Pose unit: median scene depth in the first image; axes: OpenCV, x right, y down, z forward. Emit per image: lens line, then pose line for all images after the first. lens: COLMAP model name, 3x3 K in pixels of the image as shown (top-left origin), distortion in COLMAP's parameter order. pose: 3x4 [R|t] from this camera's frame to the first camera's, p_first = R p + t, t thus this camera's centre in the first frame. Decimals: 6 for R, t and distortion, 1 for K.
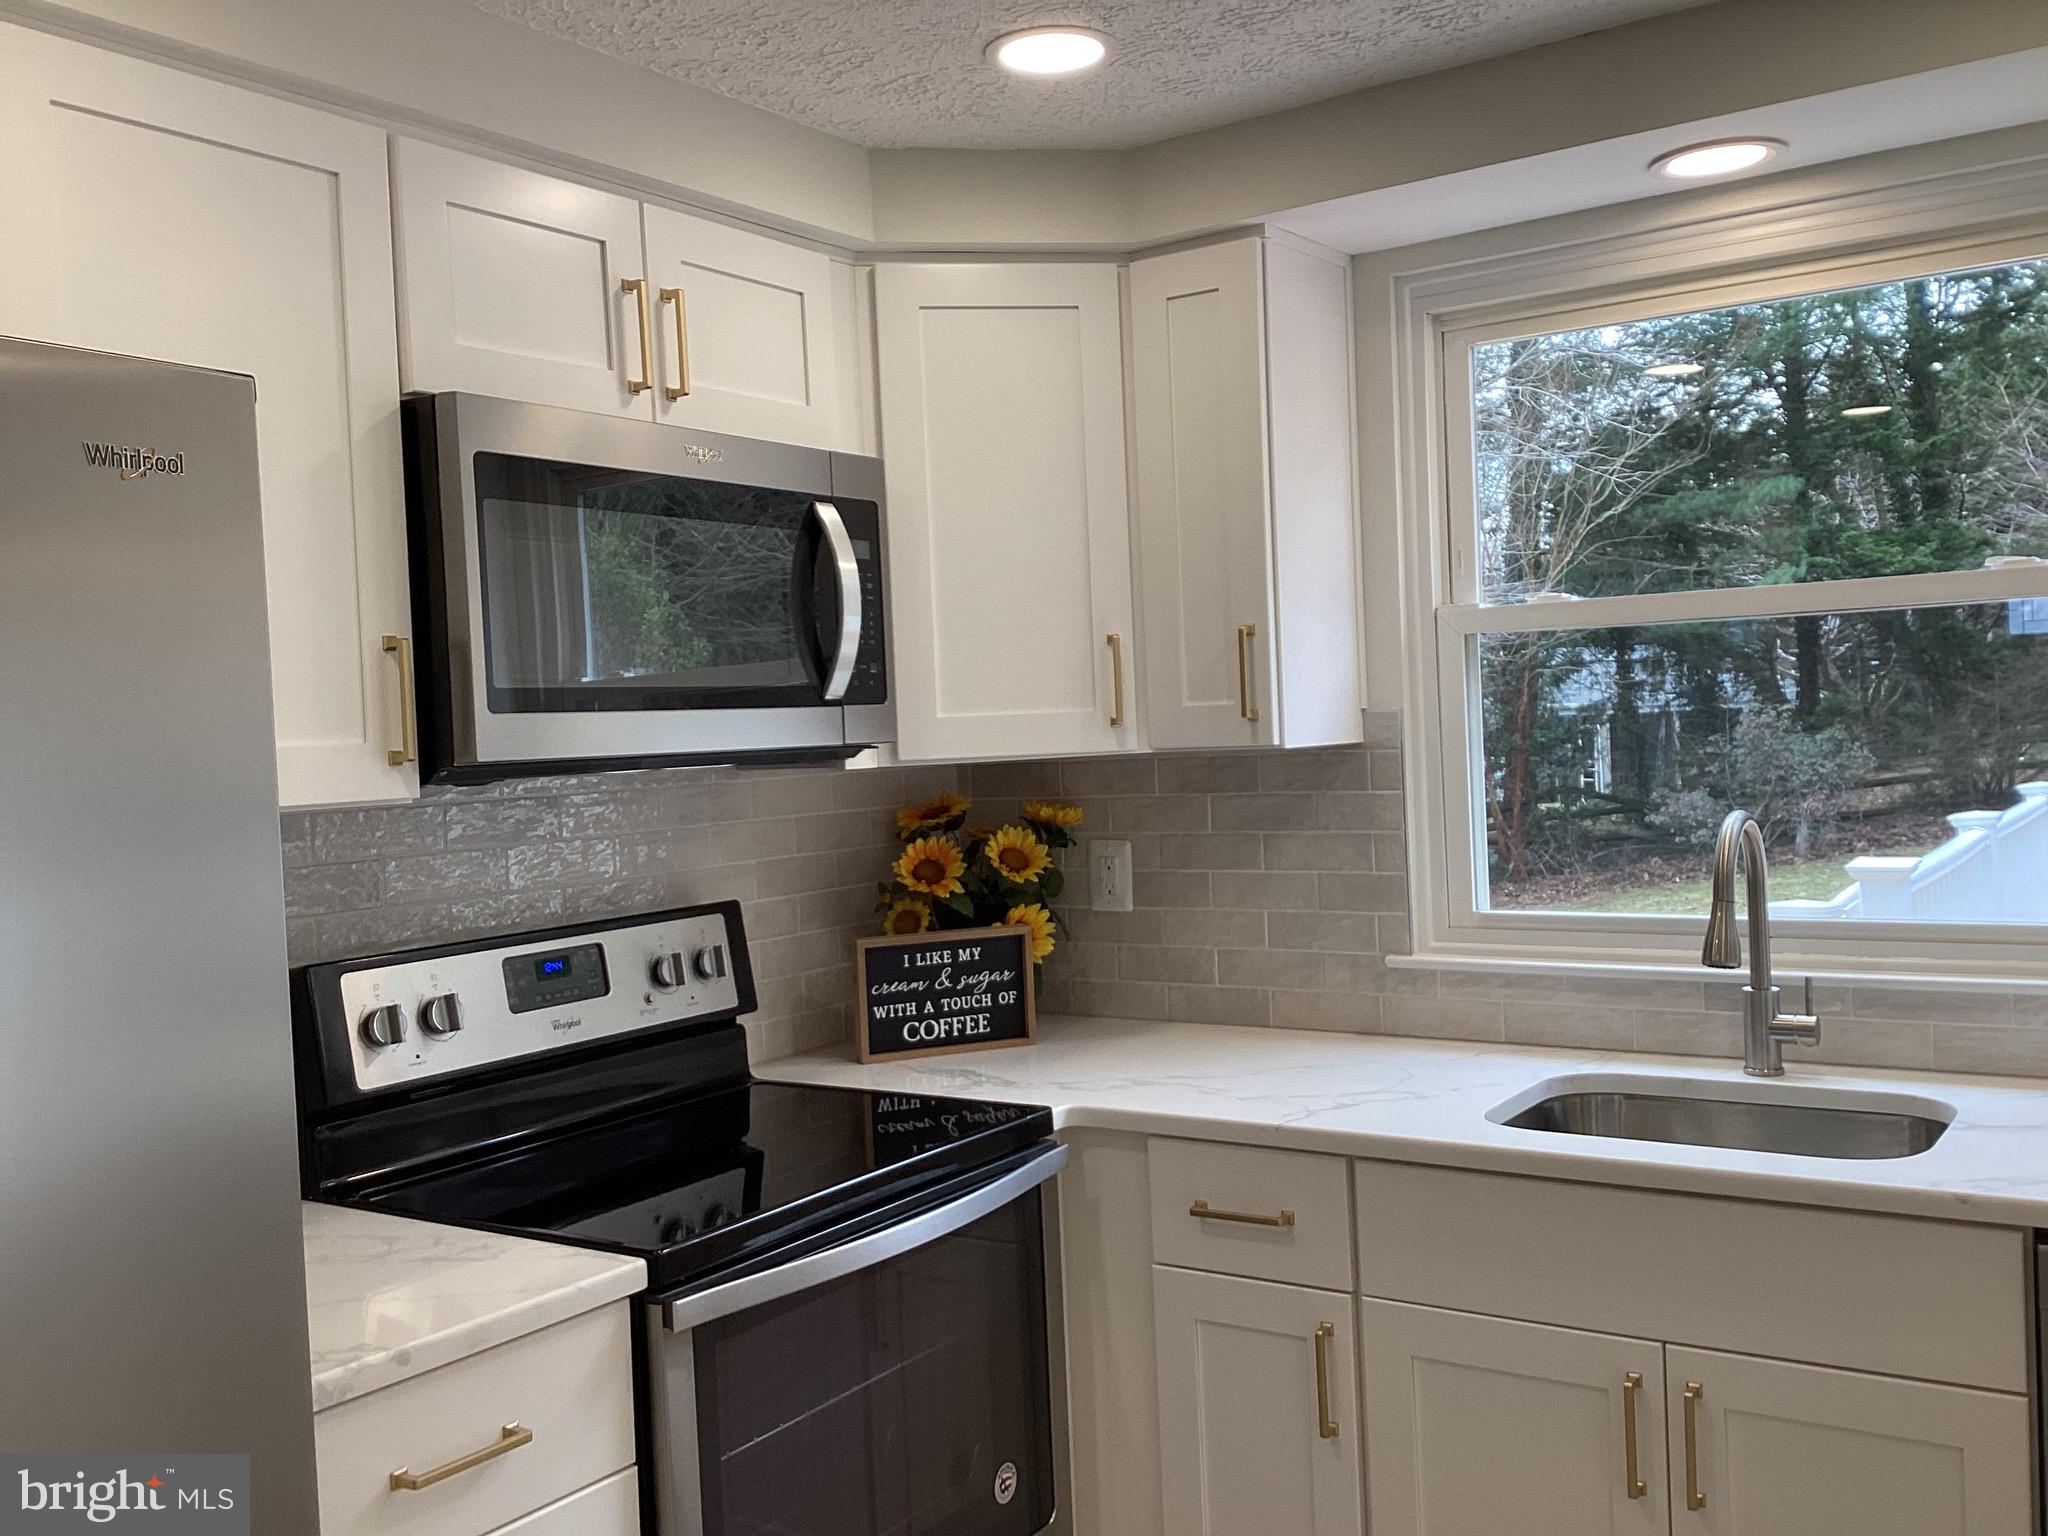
lens RADIAL K [[1822.7, 0, 1024.0], [0, 1822.7, 768.0], [0, 0, 1]] dist [0.124698, -0.203755]
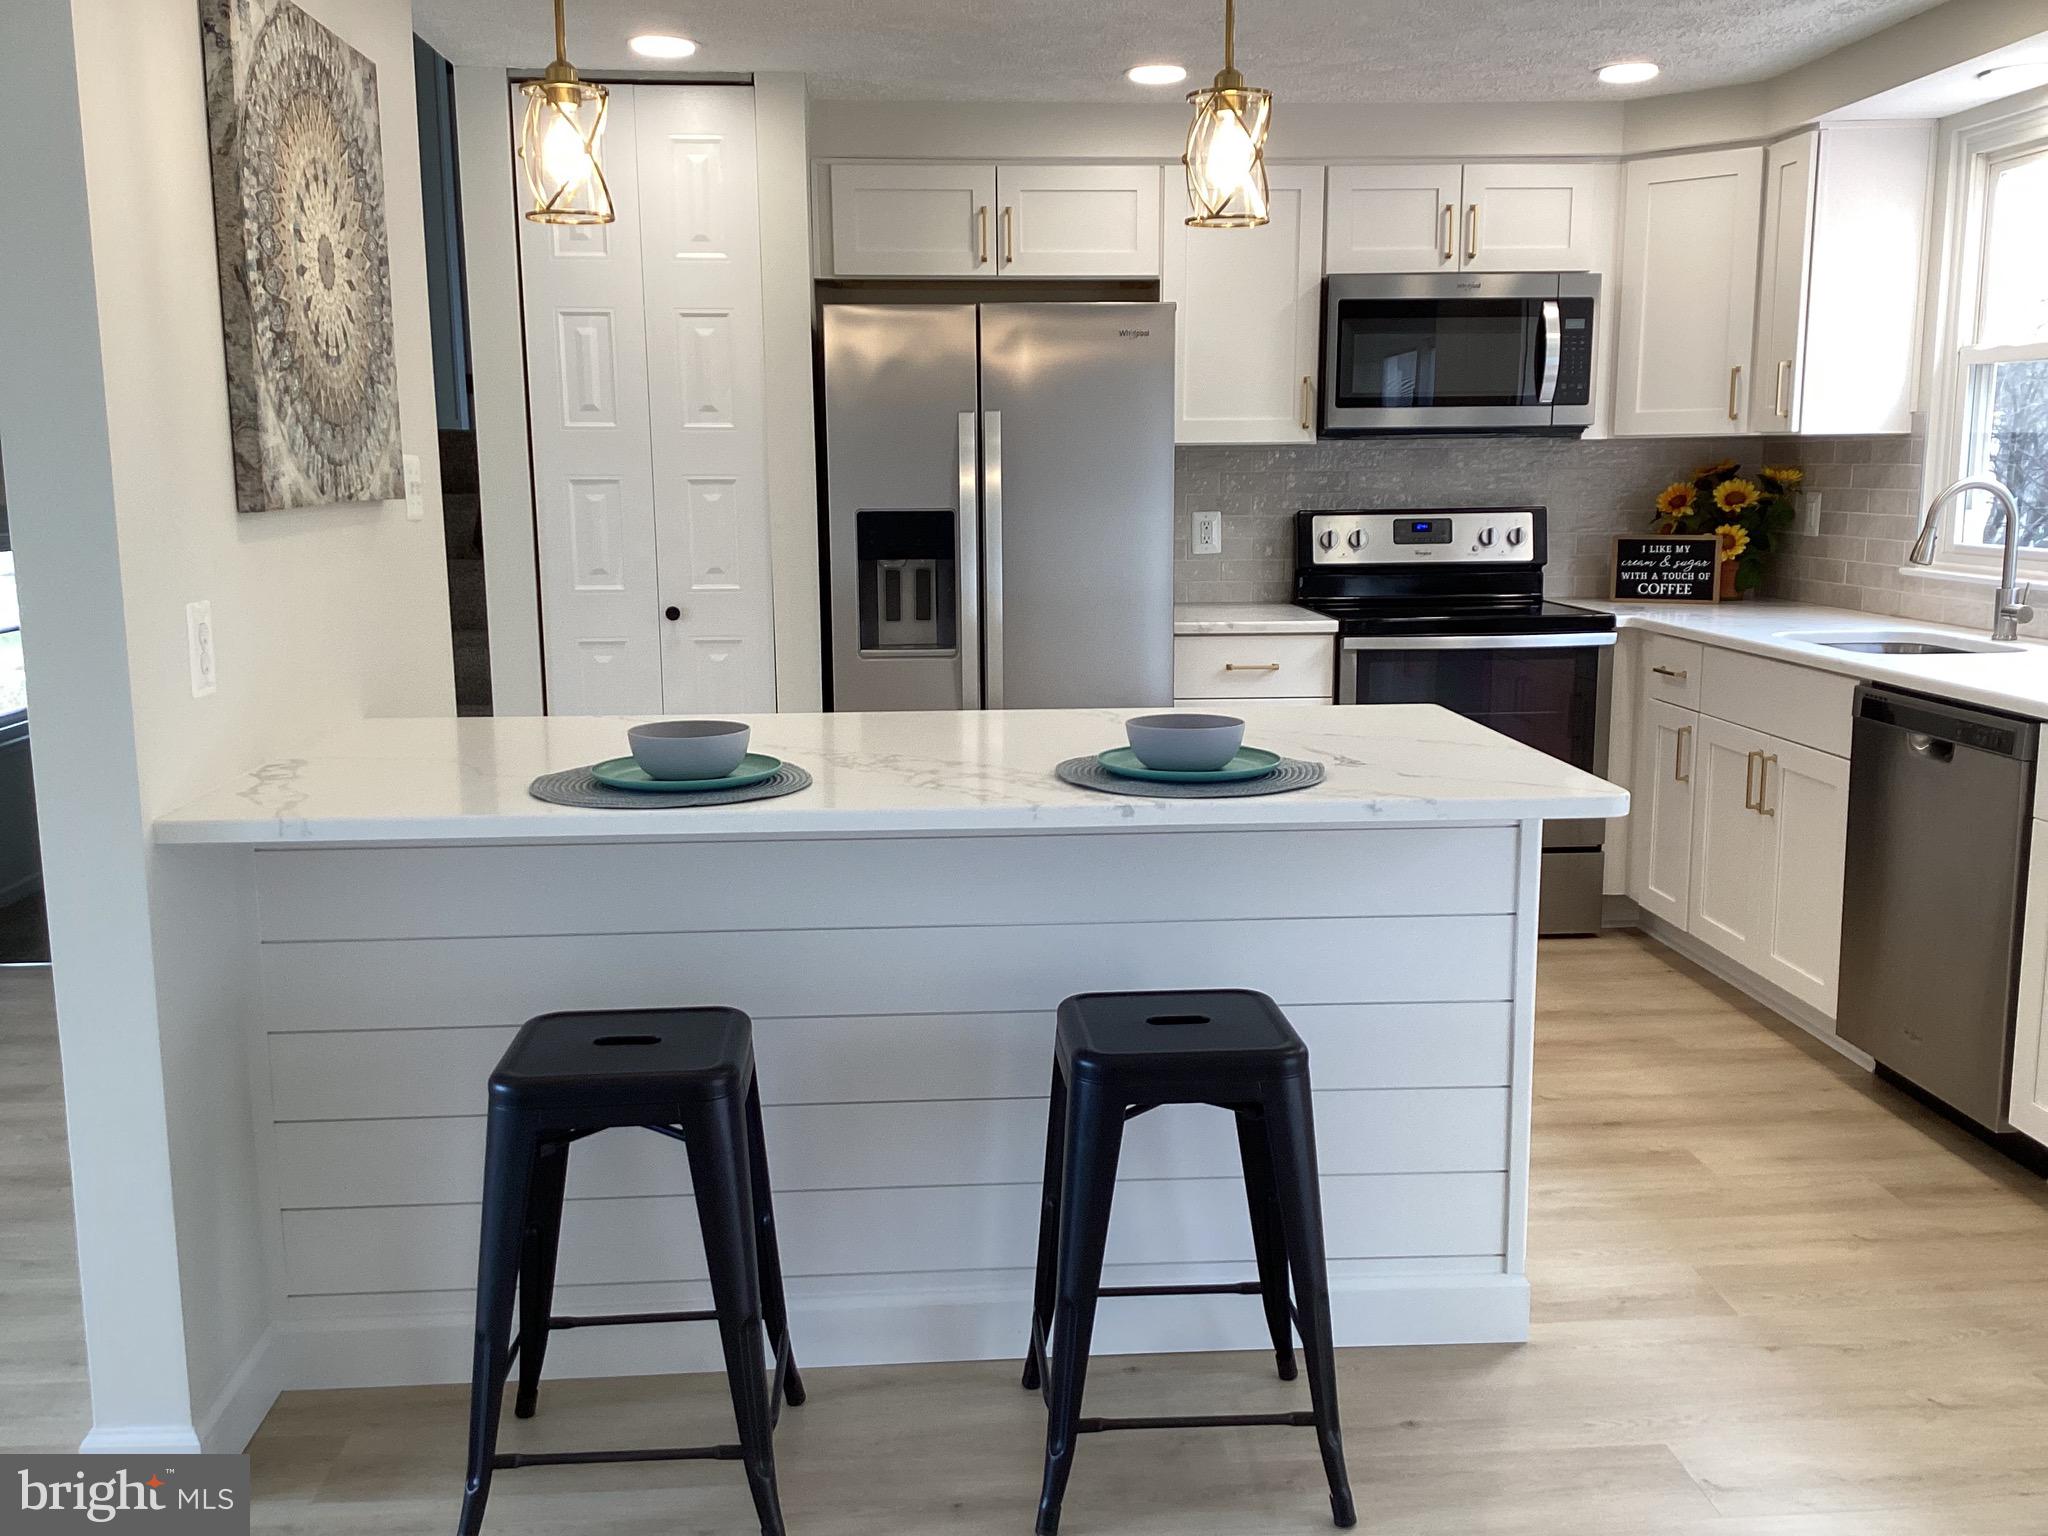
lens RADIAL K [[1822.7, 0, 1024.0], [0, 1822.7, 768.0], [0, 0, 1]] dist [0.124698, -0.203755]
pose [[0.621215, 0.170506, -0.764866, 1.082187], [-0.037950, 0.981443, 0.187963, -0.002391], [0.782721, -0.087739, 0.616157, -0.688194]]
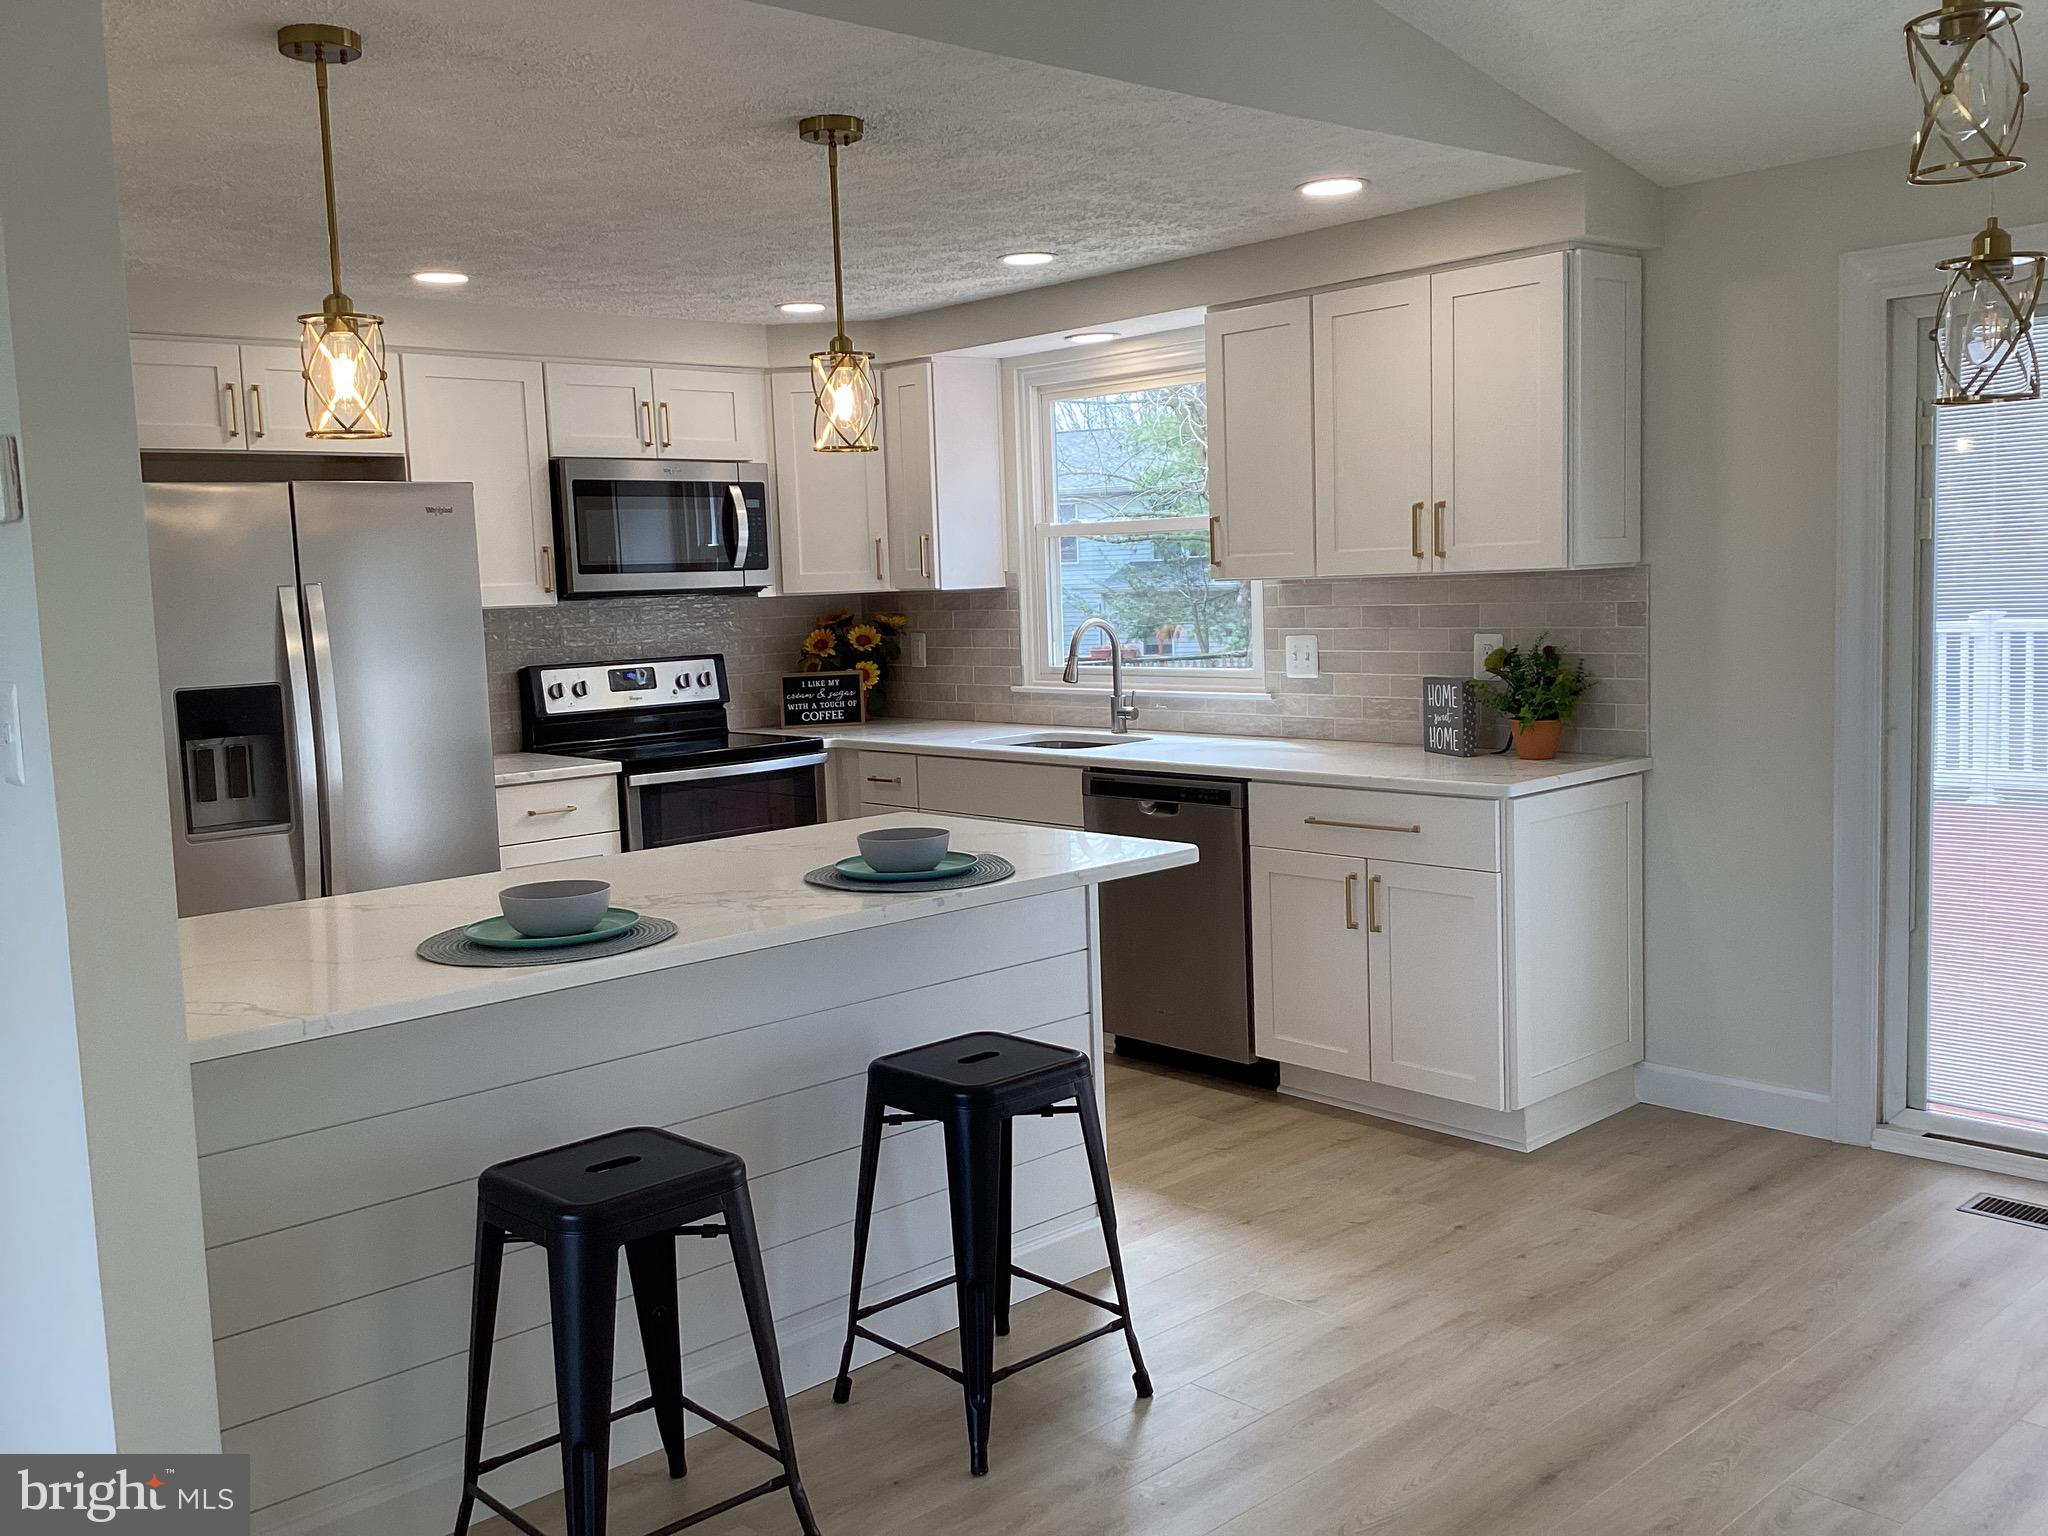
lens RADIAL K [[1838.1, 0, 1031.9], [0, 1838.1, 756.7], [0, 0, 1]] dist [0.129534, -0.236567]
pose [[0.976493, 0.031978, -0.213162, 0.743528], [-0.012732, 0.995764, 0.091057, -0.014533], [0.215171, -0.086203, 0.972764, -1.212297]]
